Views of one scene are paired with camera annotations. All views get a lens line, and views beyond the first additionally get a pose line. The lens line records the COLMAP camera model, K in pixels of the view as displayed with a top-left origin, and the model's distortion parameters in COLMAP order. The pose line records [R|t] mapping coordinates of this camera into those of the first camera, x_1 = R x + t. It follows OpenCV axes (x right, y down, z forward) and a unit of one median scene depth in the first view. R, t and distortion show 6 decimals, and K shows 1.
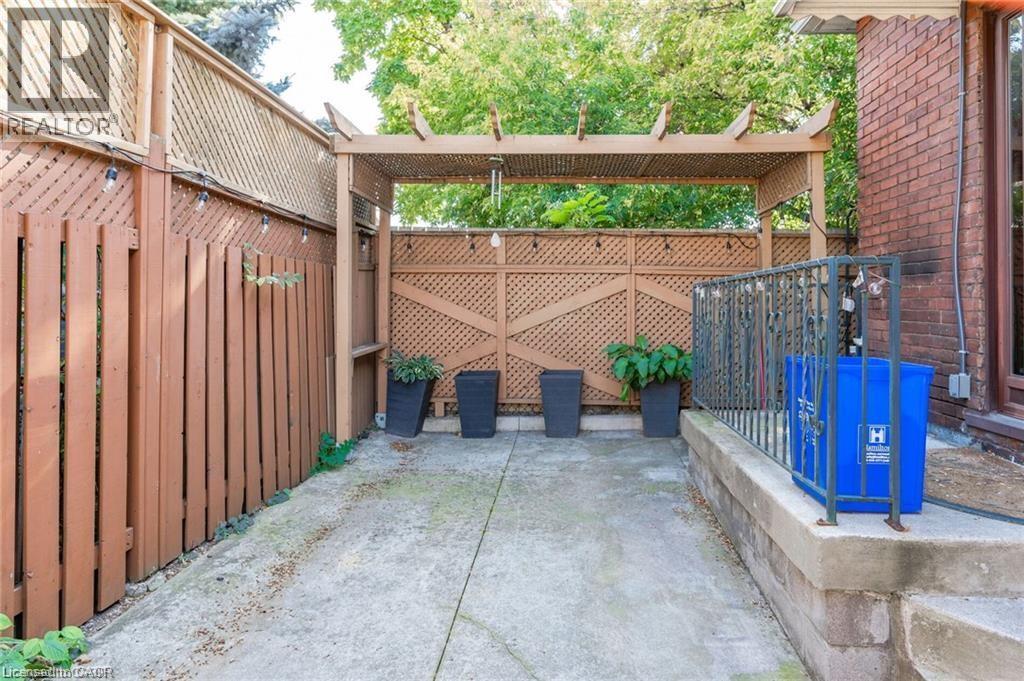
lens RADIAL K [[604.7, 0, 540.2], [0, 604.7, 290.7], [0, 0, 1]] dist [-0.000274, -0.001742]
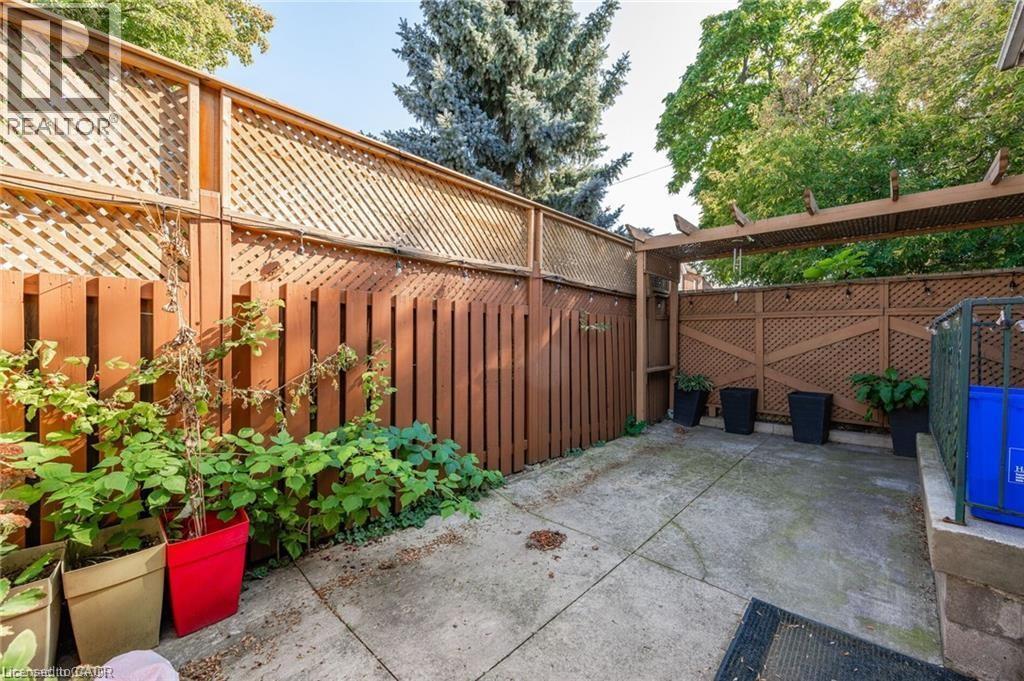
lens RADIAL K [[408.6, 0, 513.1], [0, 408.6, 341.0], [0, 0, 1]] dist [-0.003075, 0.000161]
pose [[0.742144, 0.002698, -0.670235, 0.162515], [0.010662, 0.999818, 0.015831, 0.001275], [0.670156, -0.018895, 0.741980, -0.079990]]
